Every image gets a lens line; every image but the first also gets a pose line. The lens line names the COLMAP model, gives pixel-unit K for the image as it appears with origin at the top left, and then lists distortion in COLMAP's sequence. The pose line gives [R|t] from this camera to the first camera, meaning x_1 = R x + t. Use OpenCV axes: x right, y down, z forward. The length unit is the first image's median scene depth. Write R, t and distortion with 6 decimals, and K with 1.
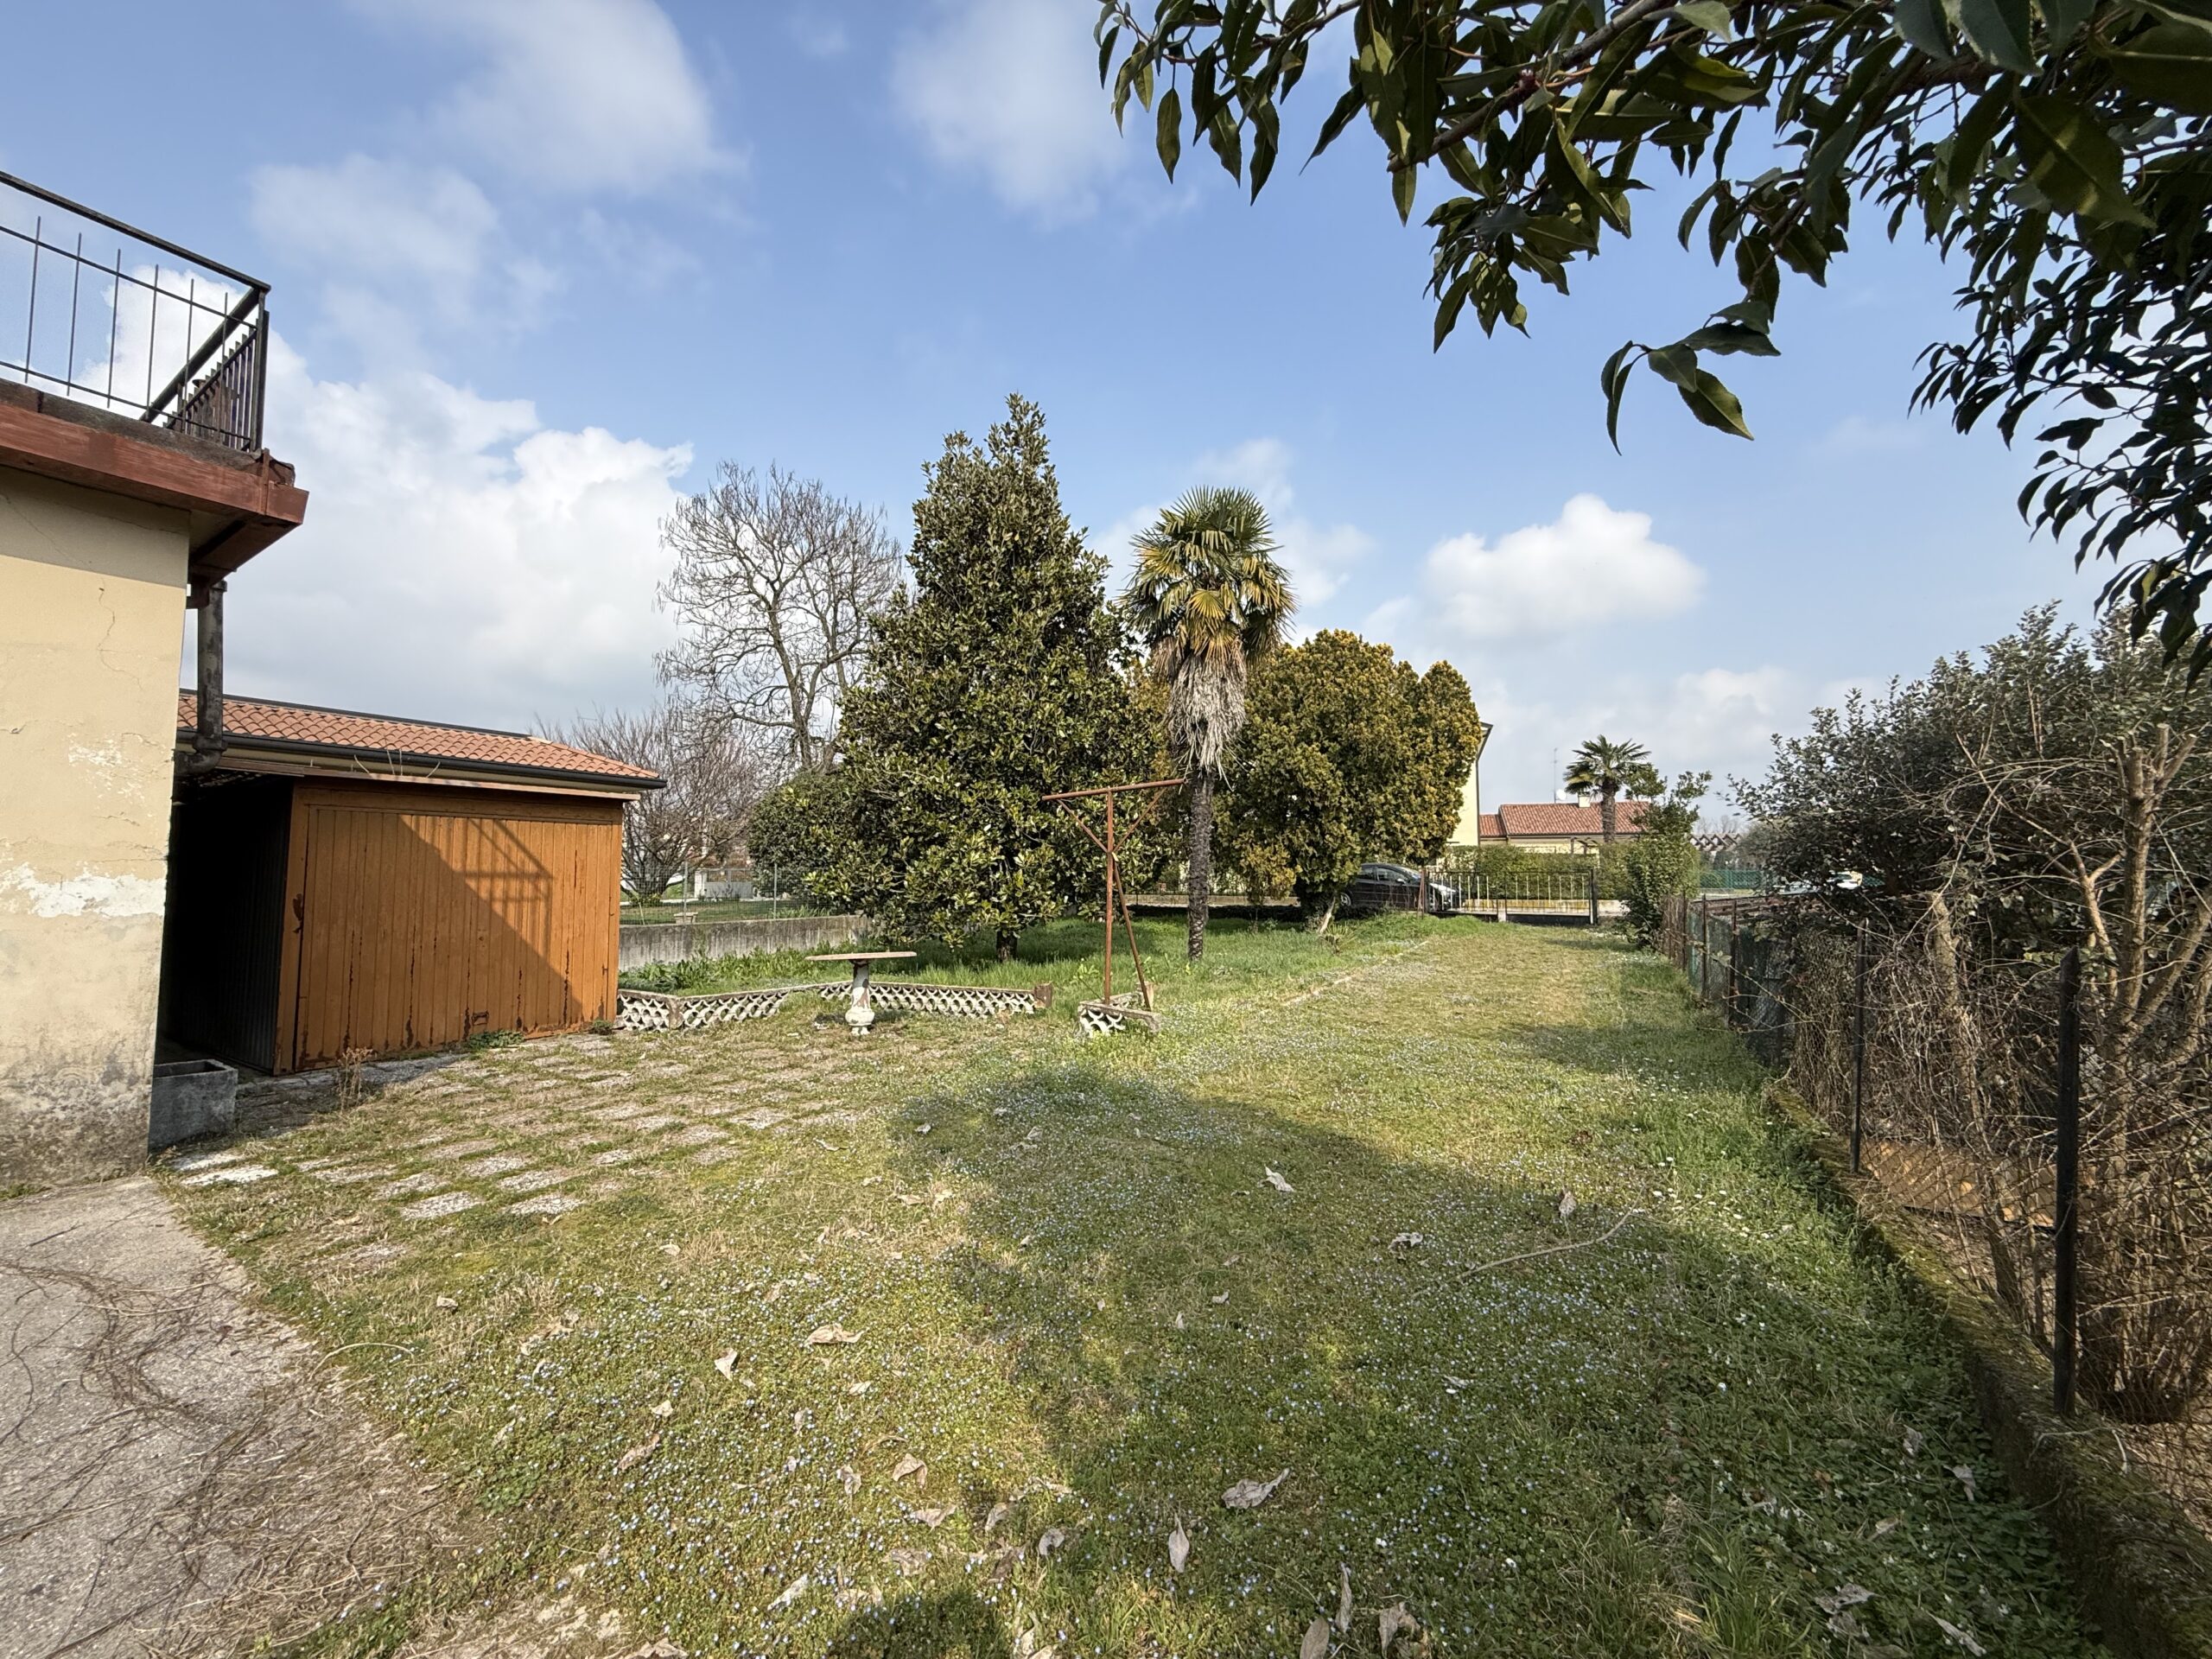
lens RADIAL K [[886.8, 0, 1096.6], [0, 886.8, 834.2], [0, 0, 1]] dist [0.001956, 0.000087]
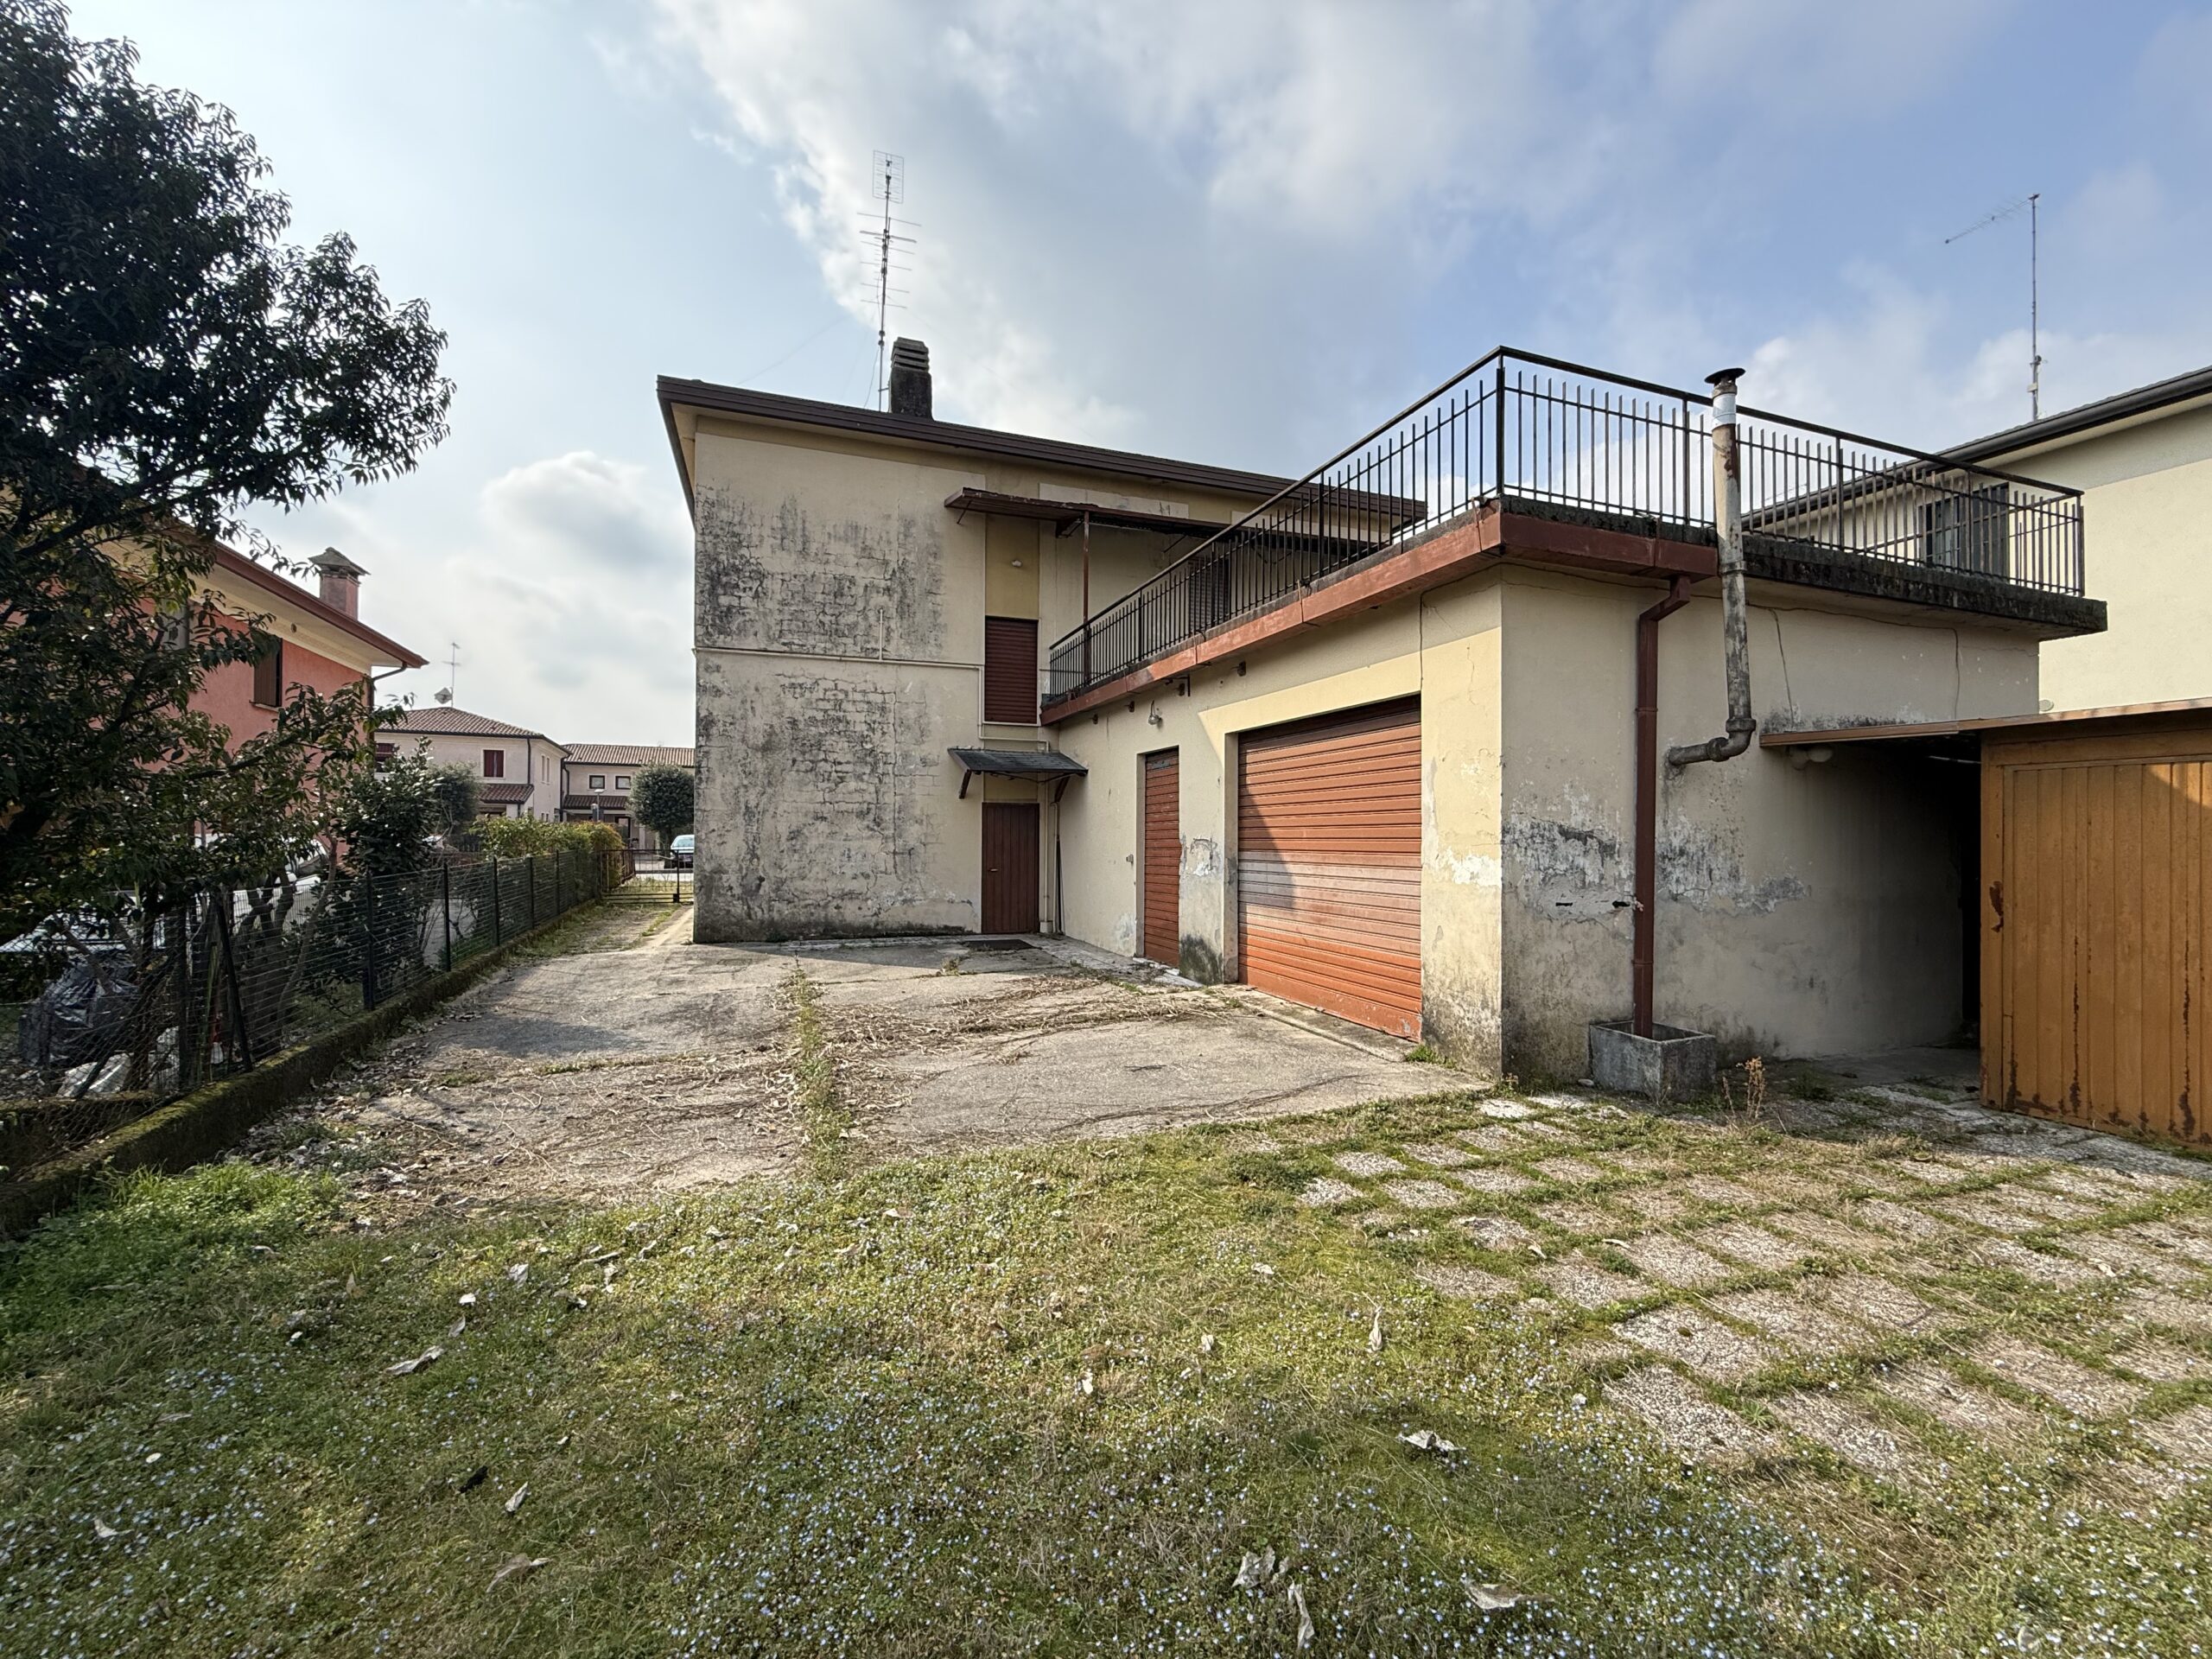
lens RADIAL K [[886.8, 0, 1099.1], [0, 886.8, 829.4], [0, 0, 1]] dist [0.001956, 0.000087]
pose [[-0.606550, -0.007513, -0.795010, 0.304138], [0.037130, 0.998597, -0.037766, 0.033364], [0.794178, -0.052426, -0.605419, 1.286452]]
